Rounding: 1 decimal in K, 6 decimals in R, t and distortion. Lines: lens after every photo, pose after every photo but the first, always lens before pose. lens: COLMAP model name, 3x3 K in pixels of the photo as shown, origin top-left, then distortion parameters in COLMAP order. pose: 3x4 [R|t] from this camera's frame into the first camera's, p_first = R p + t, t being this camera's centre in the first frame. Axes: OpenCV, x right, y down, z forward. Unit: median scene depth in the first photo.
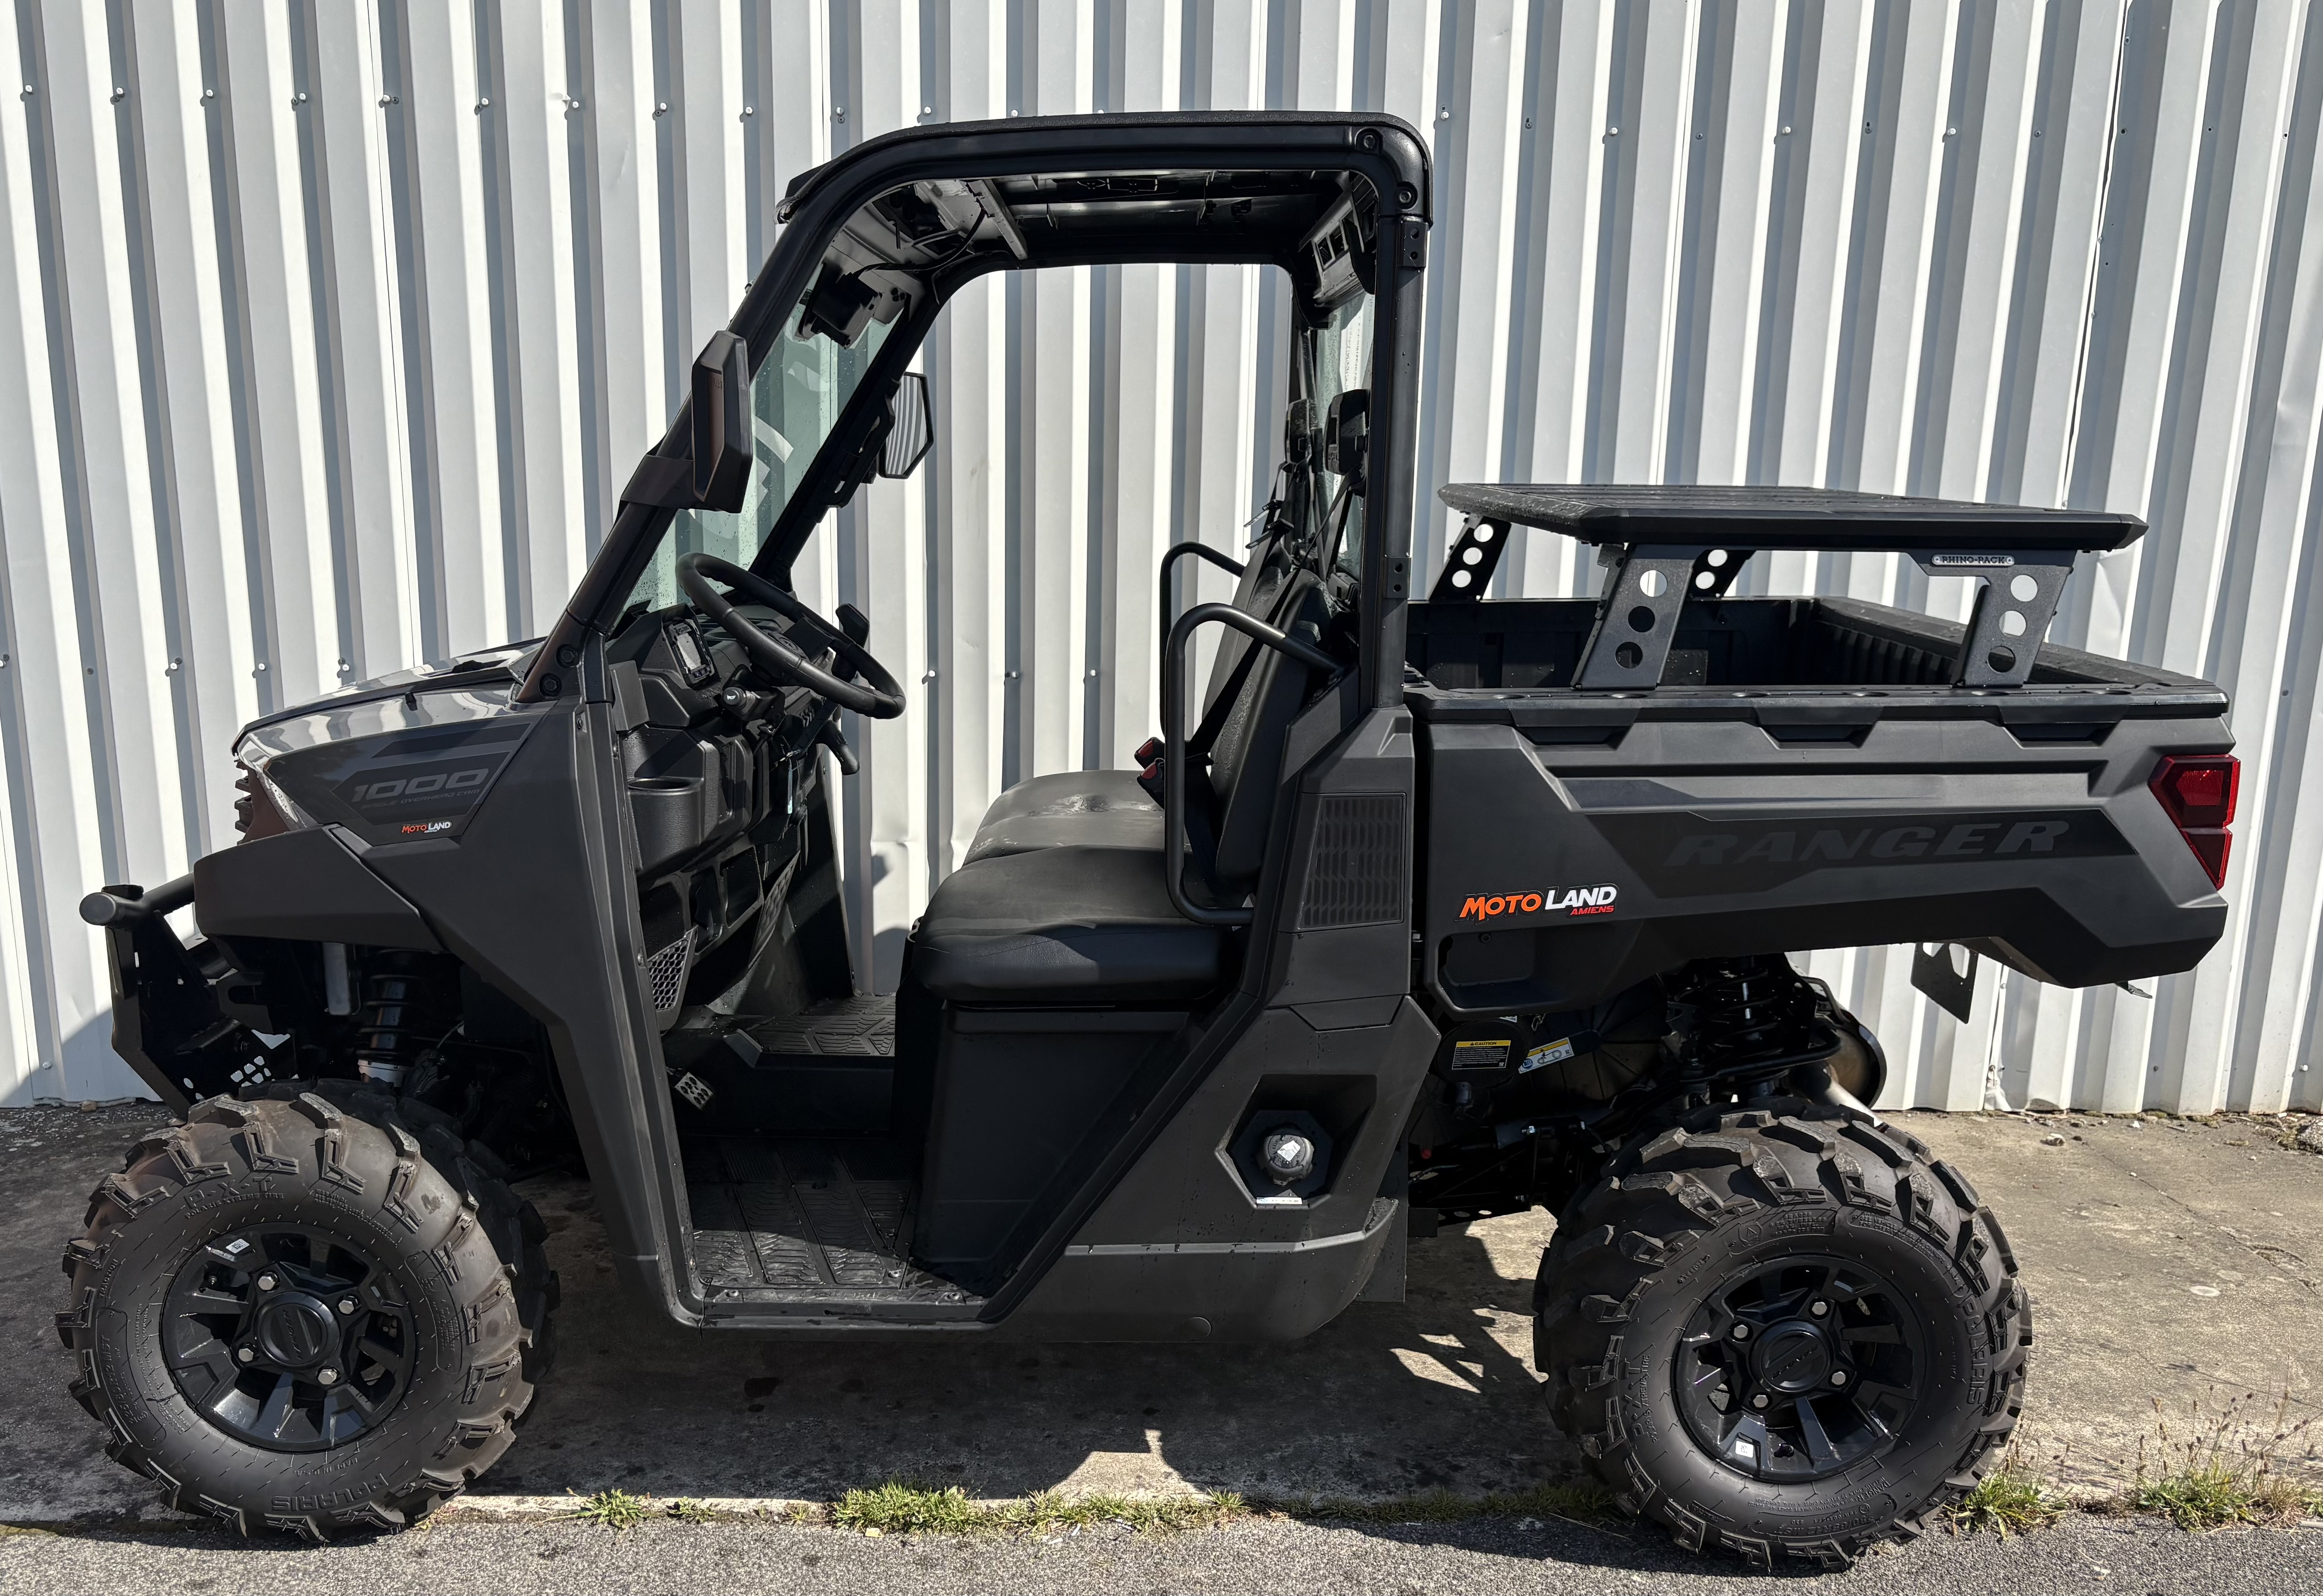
lens RADIAL K [[1862.5, 0, 1158.1], [0, 1862.5, 844.0], [0, 0, 1]] dist [0.069391, -0.076906]
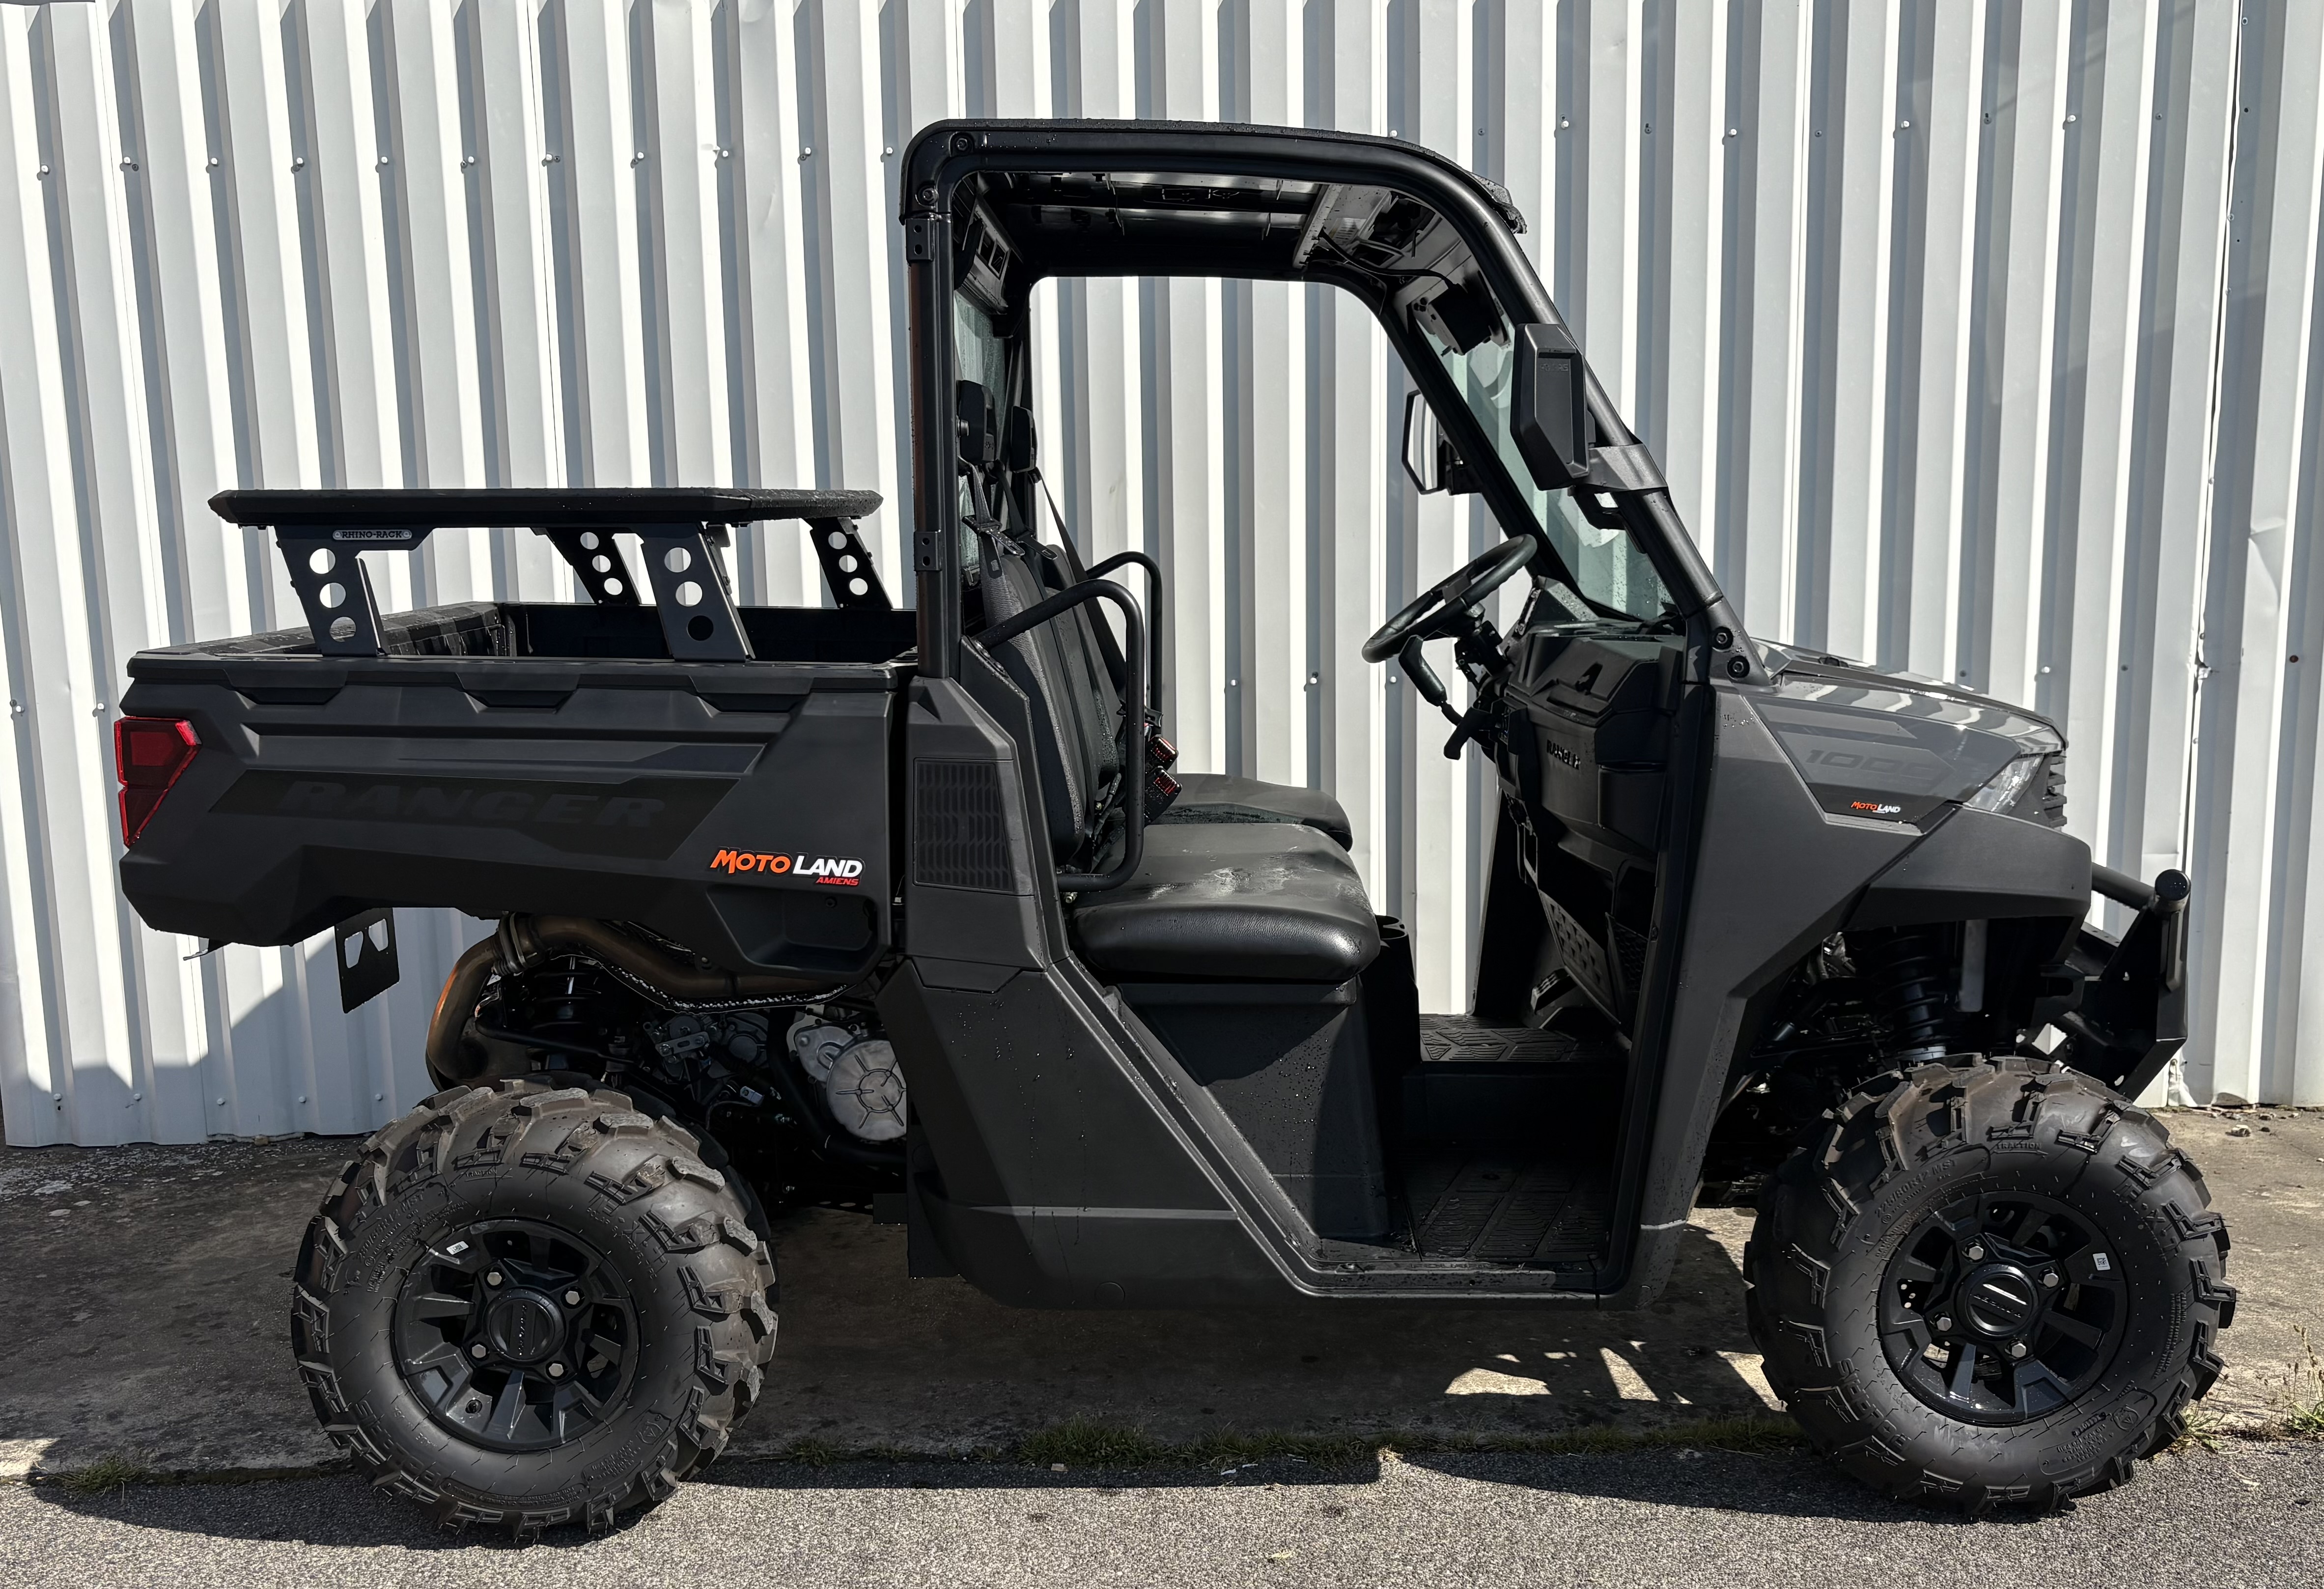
lens RADIAL K [[2122.2, 0, 1192.2], [0, 2122.2, 823.9], [0, 0, 1]] dist [-0.005337, 0.062487]
pose [[0.998445, -0.030139, -0.046902, -0.007631], [0.027391, 0.997931, -0.058162, 0.059967], [0.048558, 0.056787, 0.997205, -0.156307]]
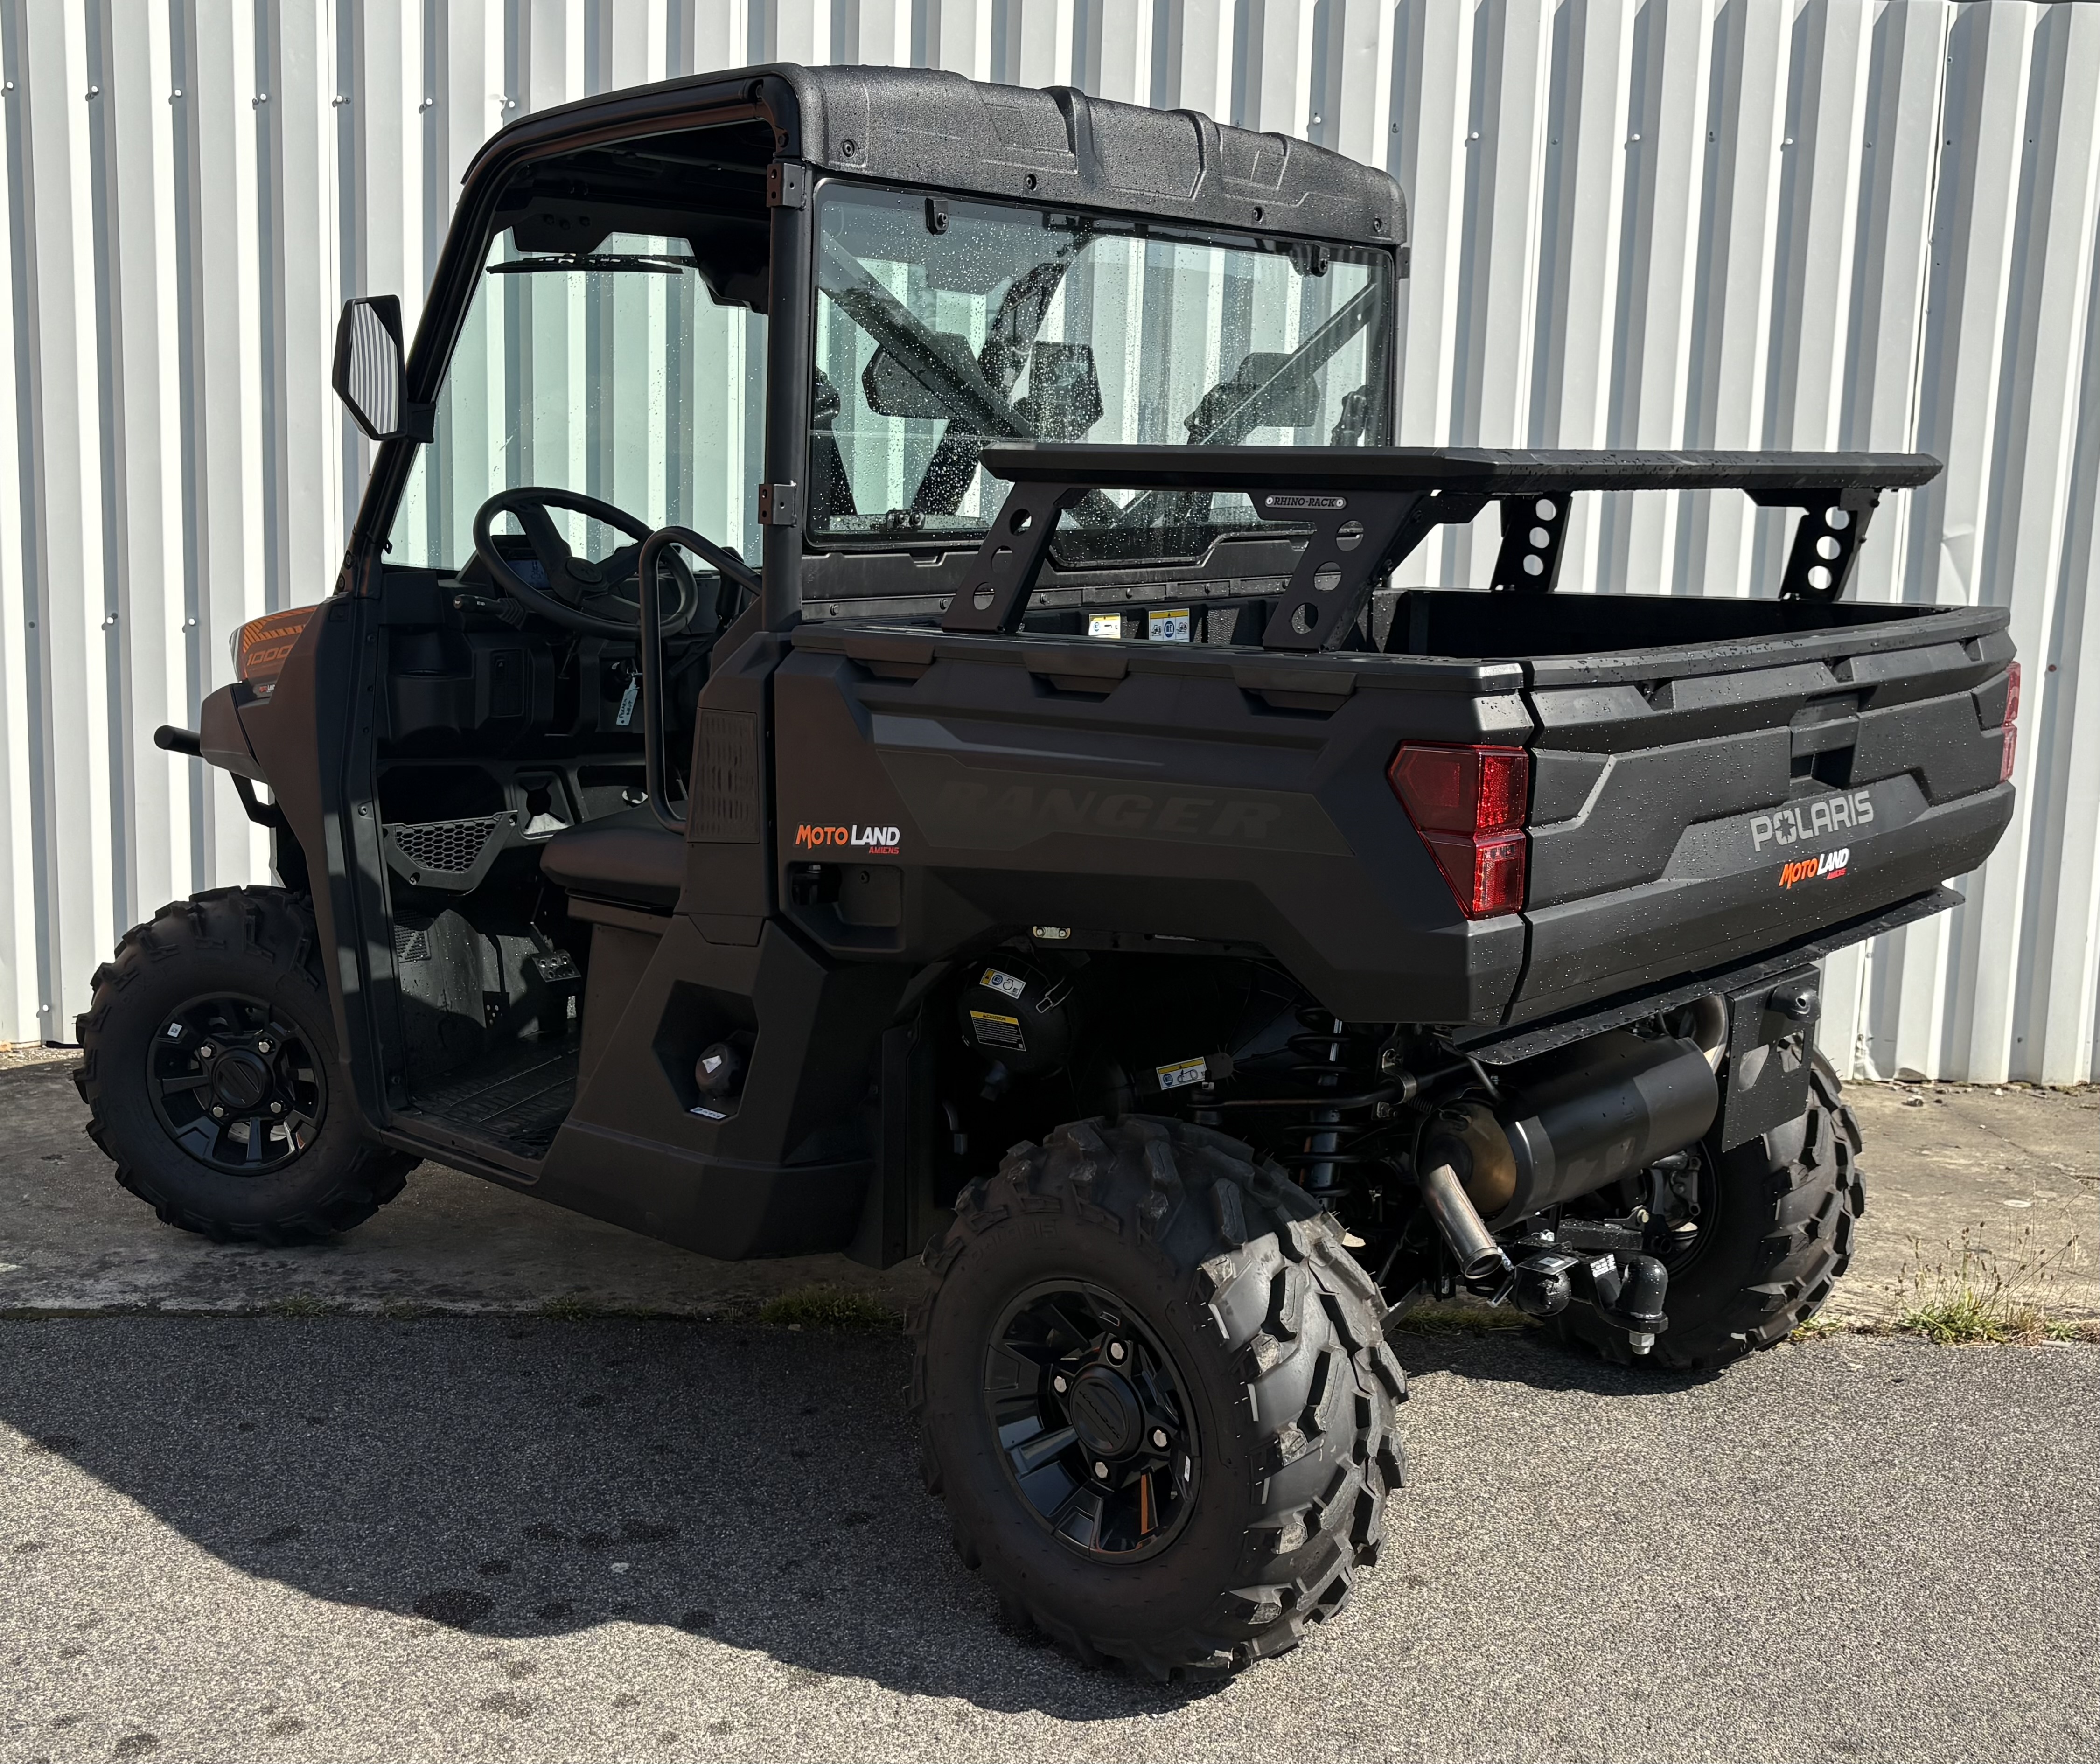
lens RADIAL K [[2338.0, 0, 1030.3], [0, 2338.0, 808.2], [0, 0, 1]] dist [-0.008668, 0.031157]
pose [[0.999950, 0.009907, -0.001610, -0.006206], [-0.009996, 0.997503, -0.069912, 0.113663], [0.000913, 0.069925, 0.997552, -0.346067]]
